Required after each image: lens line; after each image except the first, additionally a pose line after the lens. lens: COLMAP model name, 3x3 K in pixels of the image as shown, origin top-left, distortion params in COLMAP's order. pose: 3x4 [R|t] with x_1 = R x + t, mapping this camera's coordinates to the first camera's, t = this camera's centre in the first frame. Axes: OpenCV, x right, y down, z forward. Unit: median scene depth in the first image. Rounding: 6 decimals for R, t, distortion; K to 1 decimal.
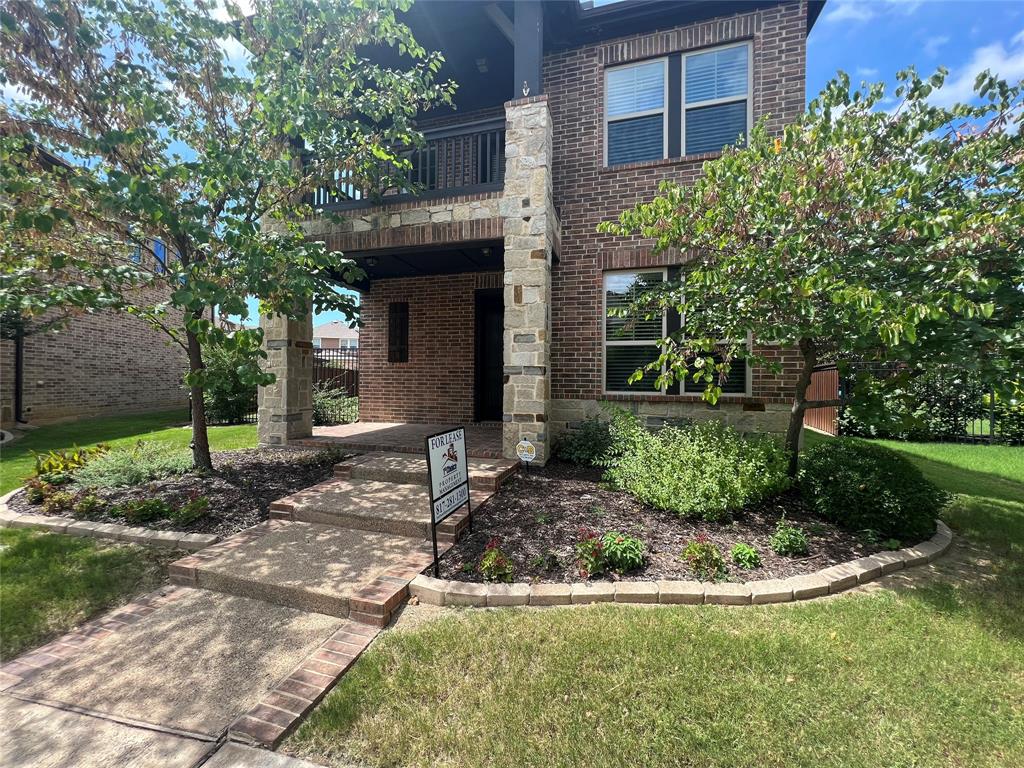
lens RADIAL K [[407.5, 0, 510.7], [0, 407.5, 380.0], [0, 0, 1]] dist [-0.000252, 0.000469]
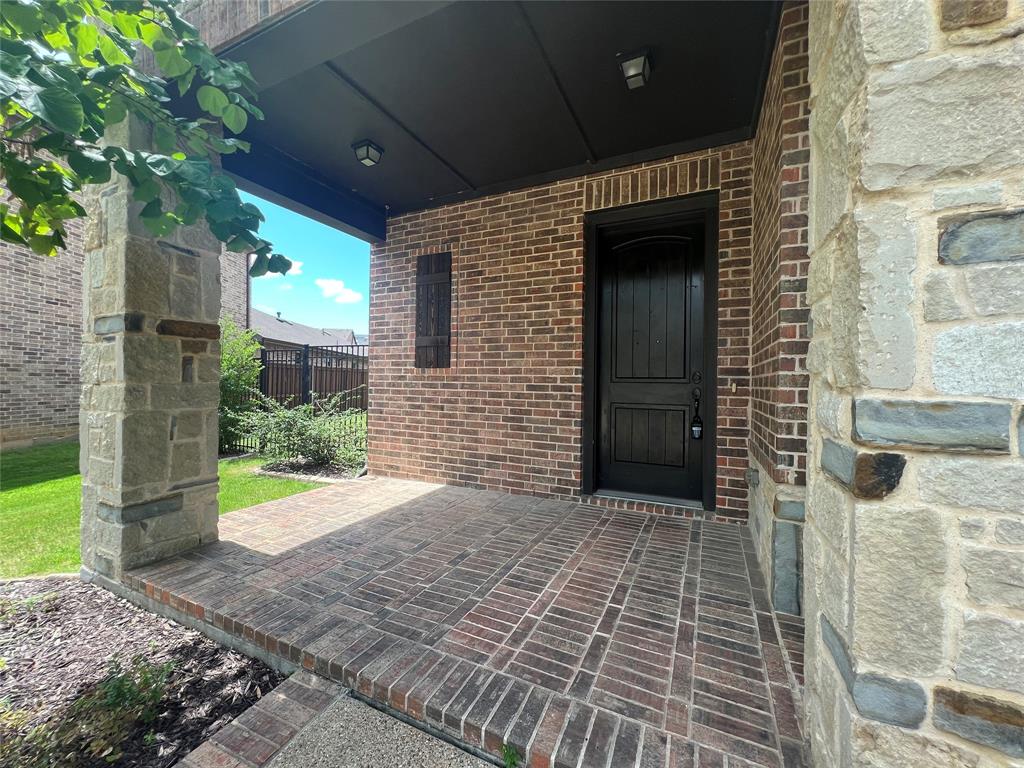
lens RADIAL K [[407.5, 0, 510.6], [0, 407.5, 381.4], [0, 0, 1]] dist [-0.000252, 0.000469]
pose [[0.985282, 0.004297, -0.170885, -0.123475], [-0.004124, 0.999991, 0.001368, -0.038501], [0.170890, -0.000644, 0.985290, 0.714223]]
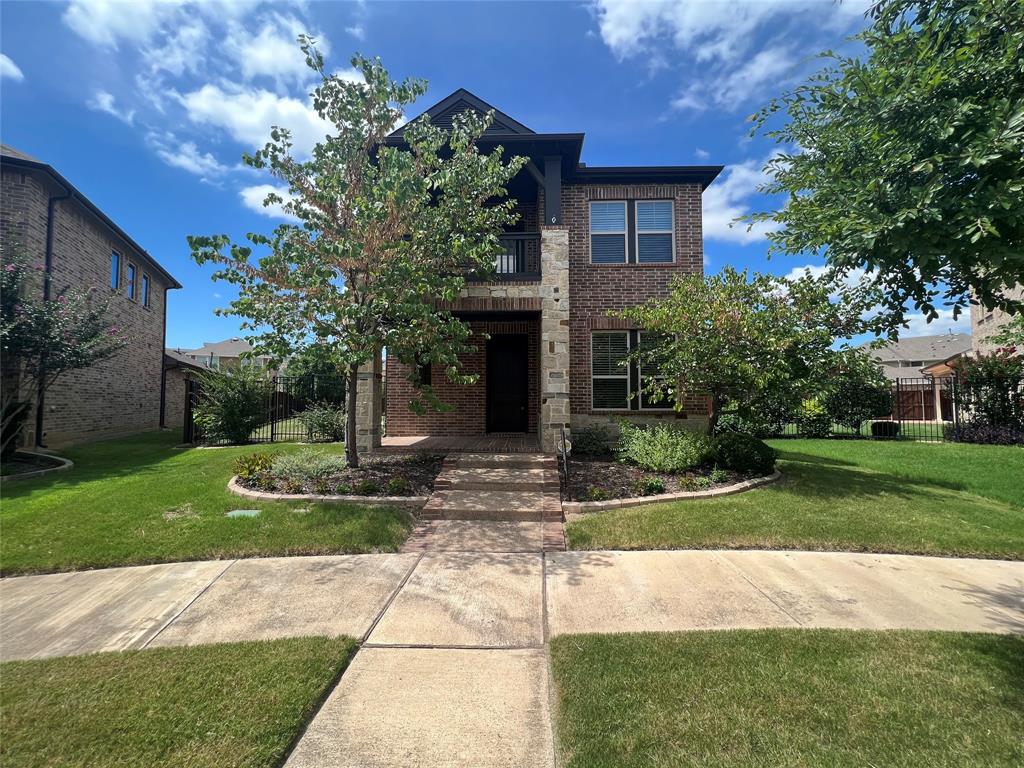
lens RADIAL K [[407.5, 0, 509.5], [0, 407.5, 379.5], [0, 0, 1]] dist [-0.000252, 0.000469]
pose [[0.969443, 0.004874, 0.245268, -0.466736], [0.007569, 0.998732, -0.049761, -0.007200], [-0.245200, 0.050097, 0.968177, -0.423234]]
